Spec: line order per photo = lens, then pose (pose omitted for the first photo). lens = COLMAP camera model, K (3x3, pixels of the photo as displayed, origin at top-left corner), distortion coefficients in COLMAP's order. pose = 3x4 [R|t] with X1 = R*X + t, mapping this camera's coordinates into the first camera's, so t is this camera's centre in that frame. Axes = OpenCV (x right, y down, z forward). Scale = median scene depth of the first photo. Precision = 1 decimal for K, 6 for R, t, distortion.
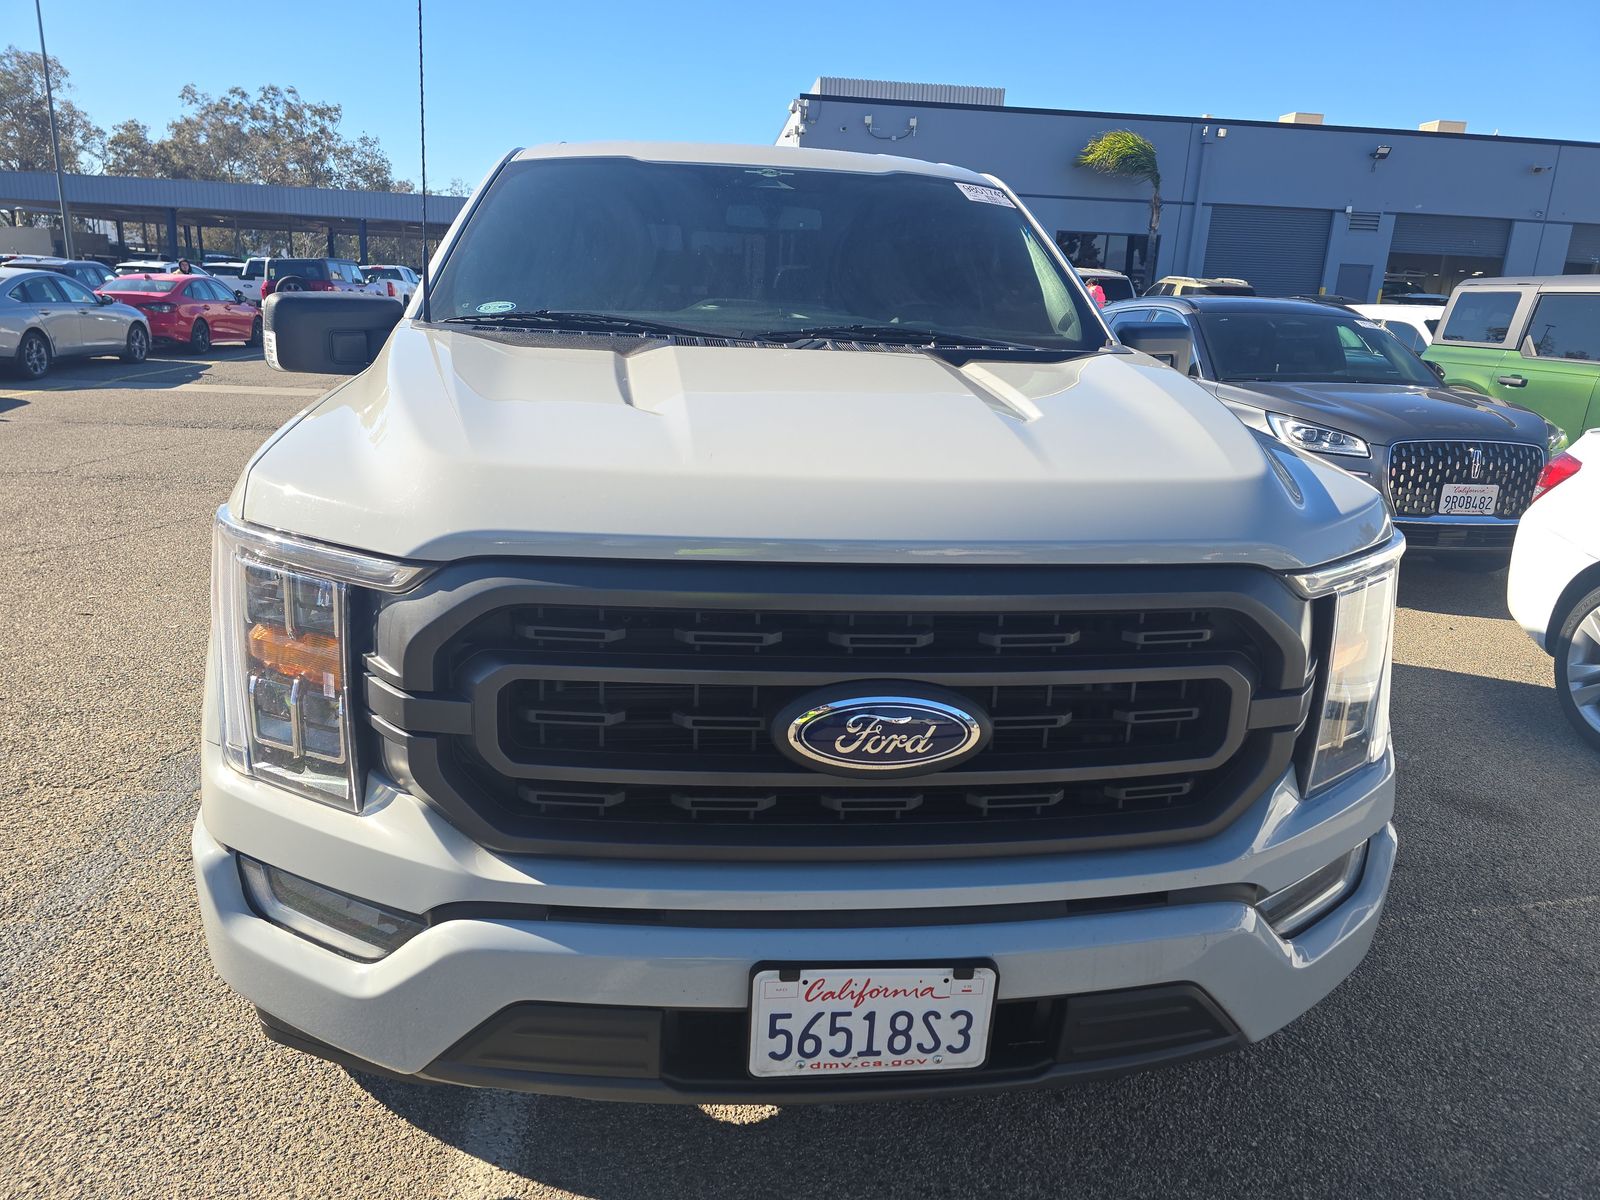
lens RADIAL K [[1105.6, 0, 805.3], [0, 1105.6, 601.7], [0, 0, 1]] dist [0.050173, -0.059654]
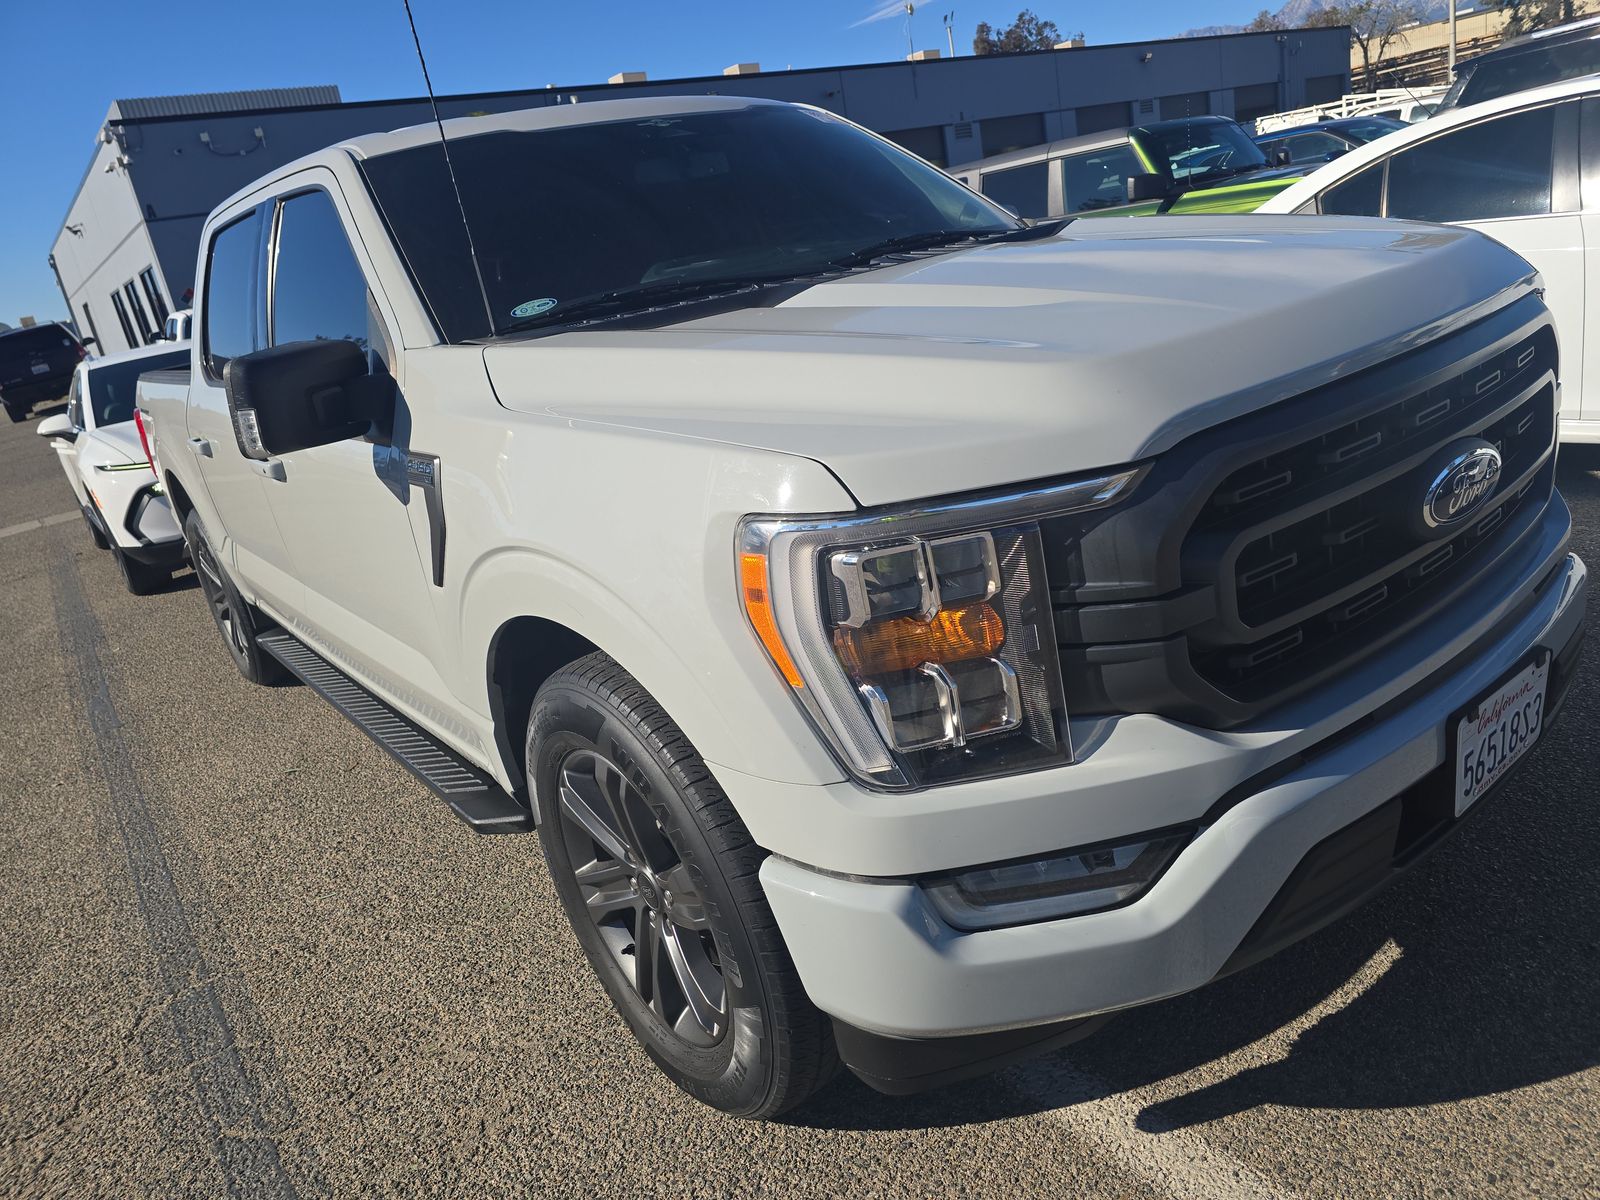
lens RADIAL K [[1105.6, 0, 794.6], [0, 1105.6, 601.9], [0, 0, 1]] dist [0.050173, -0.059654]
pose [[0.823436, -0.340862, 0.453615, -0.314790], [0.337073, 0.936955, 0.092182, -0.033361], [-0.456438, 0.076995, 0.886417, 0.086821]]
